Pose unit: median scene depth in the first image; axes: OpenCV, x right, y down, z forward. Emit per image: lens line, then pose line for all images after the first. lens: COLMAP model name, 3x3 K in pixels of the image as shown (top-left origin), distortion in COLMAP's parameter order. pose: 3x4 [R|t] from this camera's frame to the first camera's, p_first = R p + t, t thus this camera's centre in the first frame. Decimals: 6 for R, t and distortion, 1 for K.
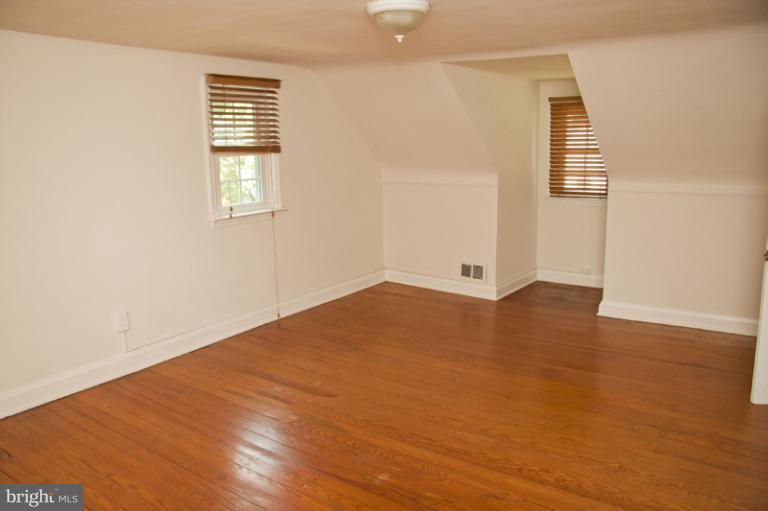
lens RADIAL K [[577.5, 0, 374.0], [0, 577.5, 260.0], [0, 0, 1]] dist [-0.175334, 0.130674]
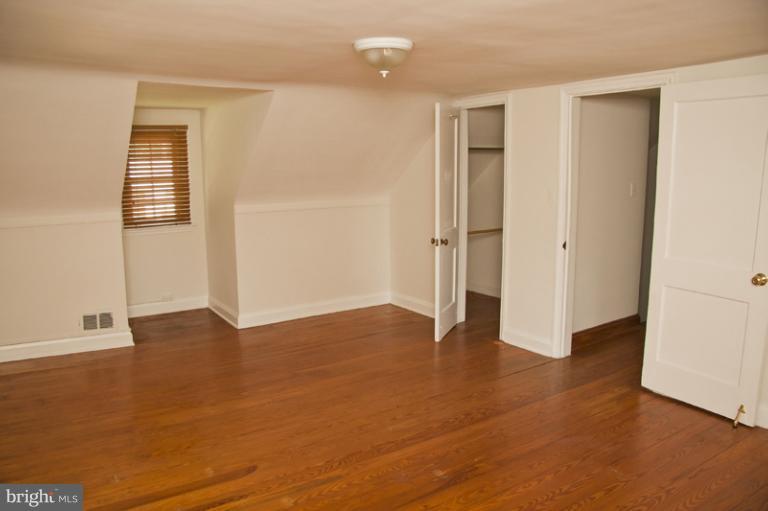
lens RADIAL K [[577.5, 0, 374.0], [0, 577.5, 260.0], [0, 0, 1]] dist [-0.175334, 0.130674]
pose [[0.361855, -0.134481, 0.922483, -0.528295], [0.182393, 0.980629, 0.071411, -0.065869], [-0.914217, 0.142414, 0.379374, 0.345672]]
